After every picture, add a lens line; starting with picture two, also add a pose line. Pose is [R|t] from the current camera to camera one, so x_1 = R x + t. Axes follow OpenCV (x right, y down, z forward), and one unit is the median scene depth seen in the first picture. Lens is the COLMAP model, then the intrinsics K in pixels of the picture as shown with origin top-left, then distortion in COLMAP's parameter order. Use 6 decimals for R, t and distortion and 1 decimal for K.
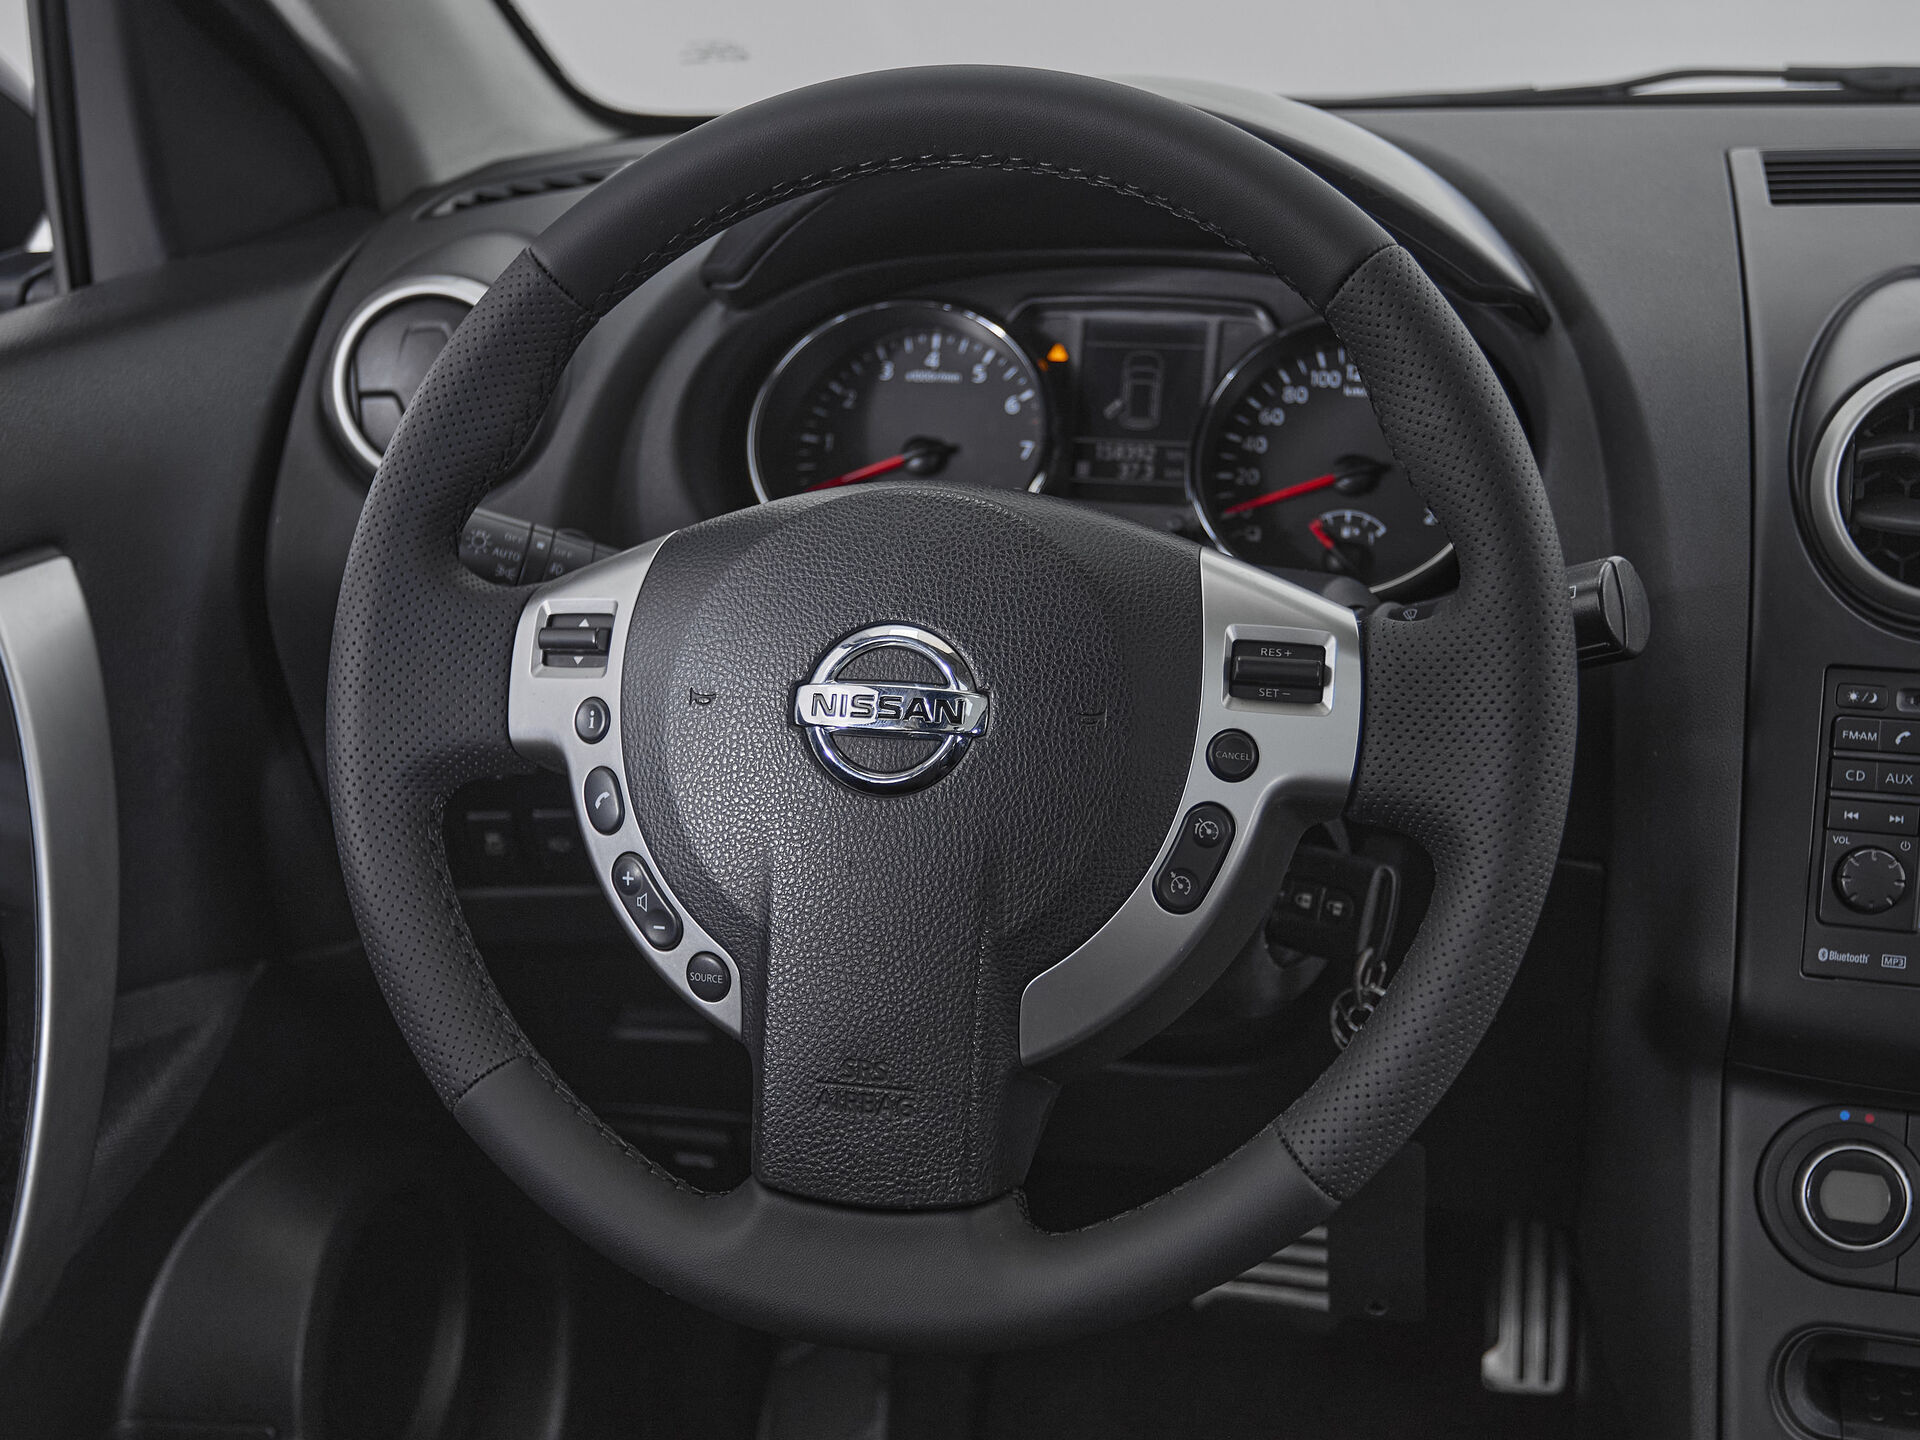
lens RADIAL K [[2193.5, 0, 1036.4], [0, 2193.5, 787.4], [0, 0, 1]] dist [-0.011792, 0.016765]
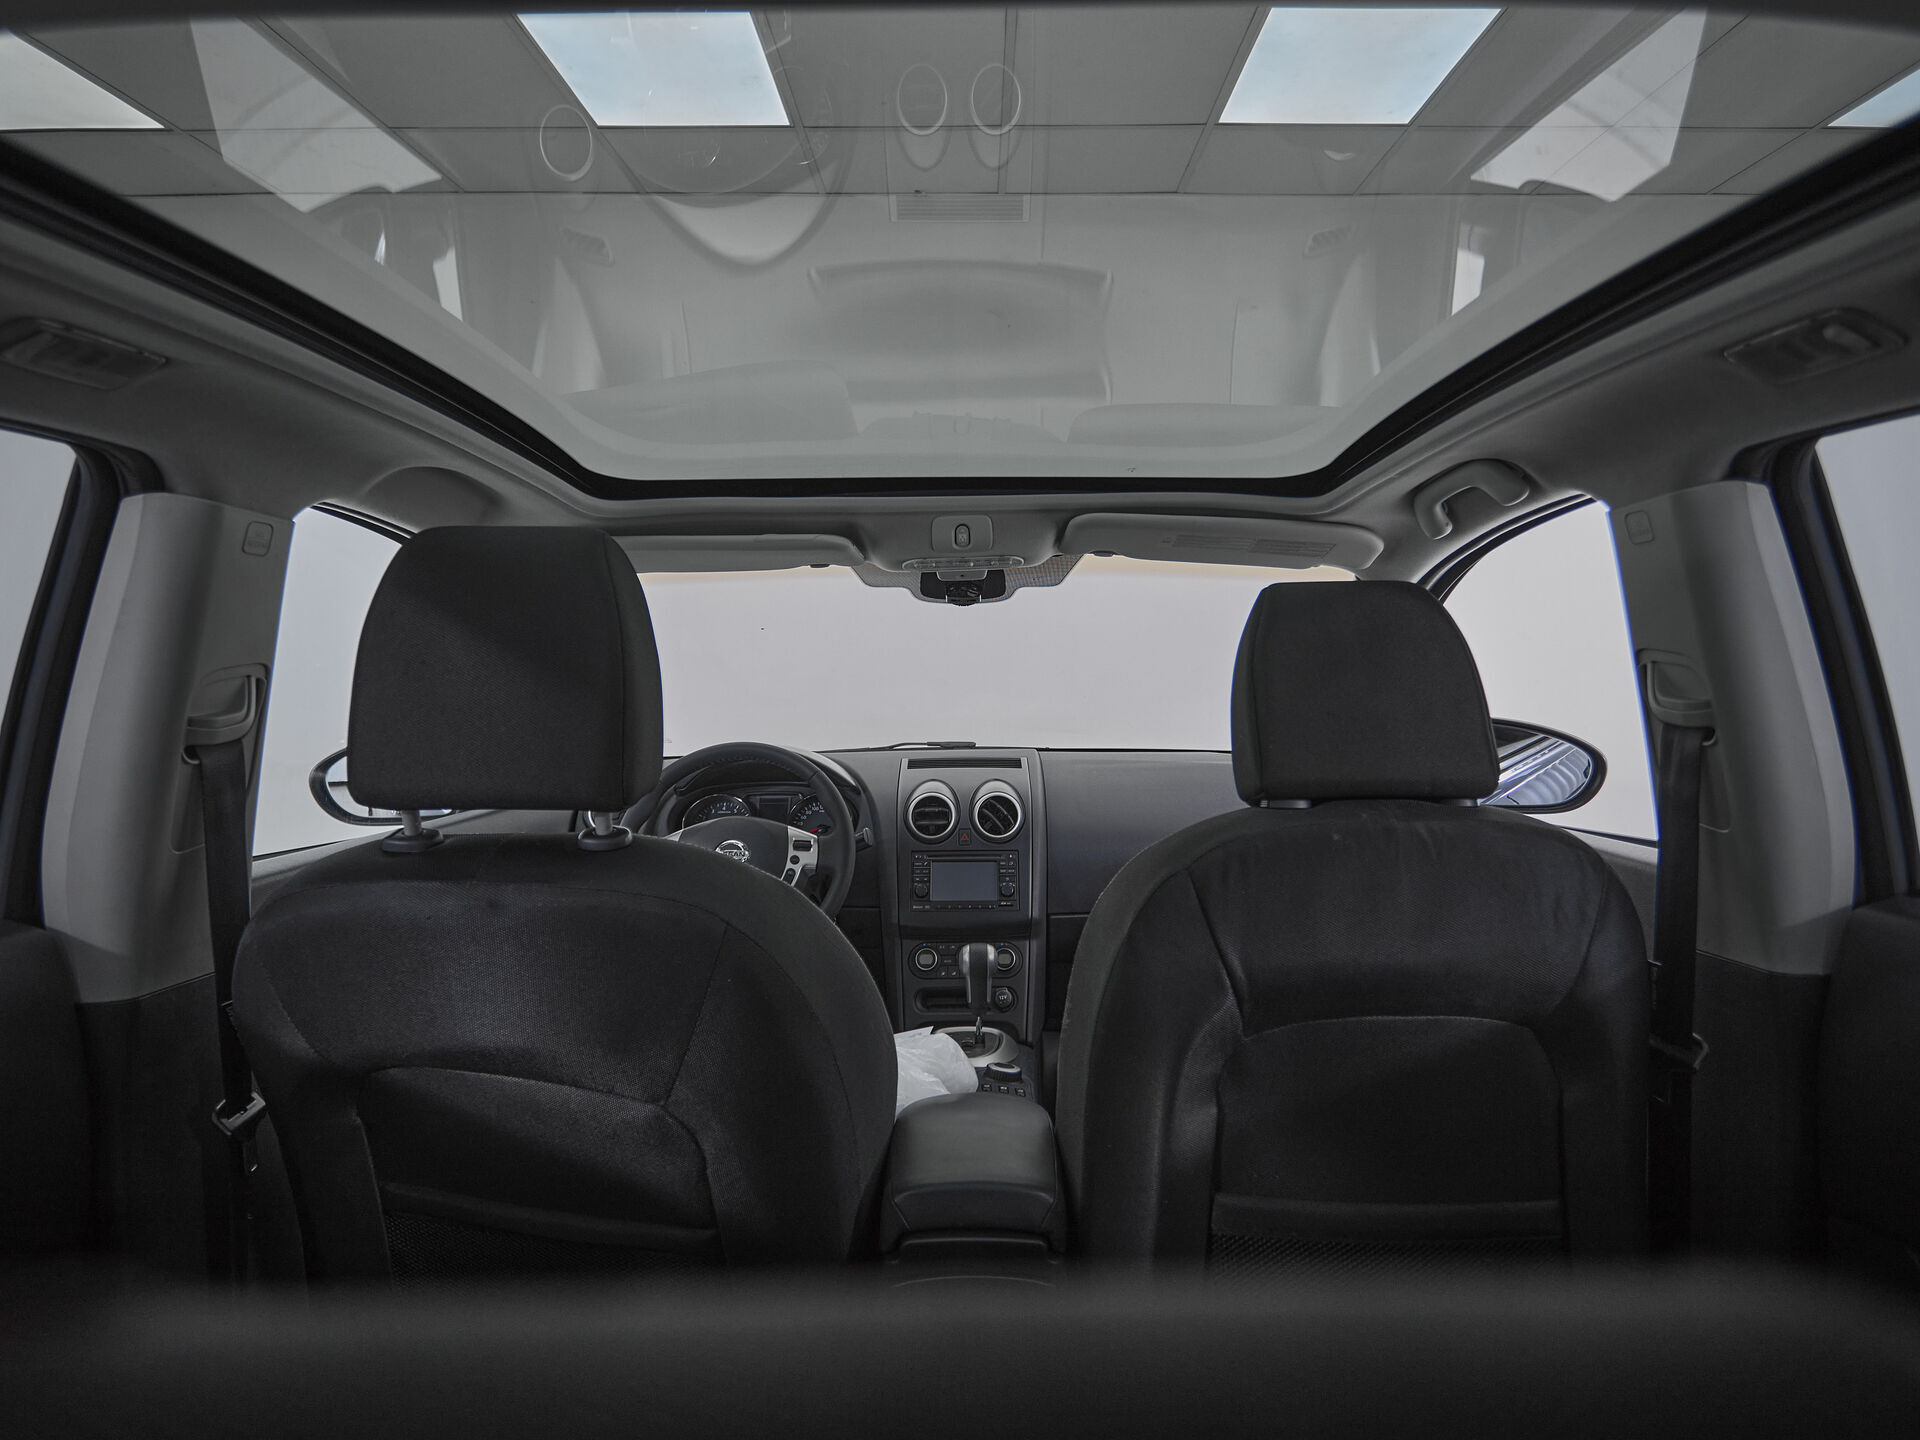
lens RADIAL K [[1023.4, 0, 960.0], [0, 1023.4, 720.0], [0, 0, 1]] dist [-0.000042, 0.000002]
pose [[0.971266, -0.002374, 0.237985, -0.096581], [0.082083, 0.941938, -0.325601, 0.427112], [-0.223394, 0.335779, 0.915067, -1.275735]]
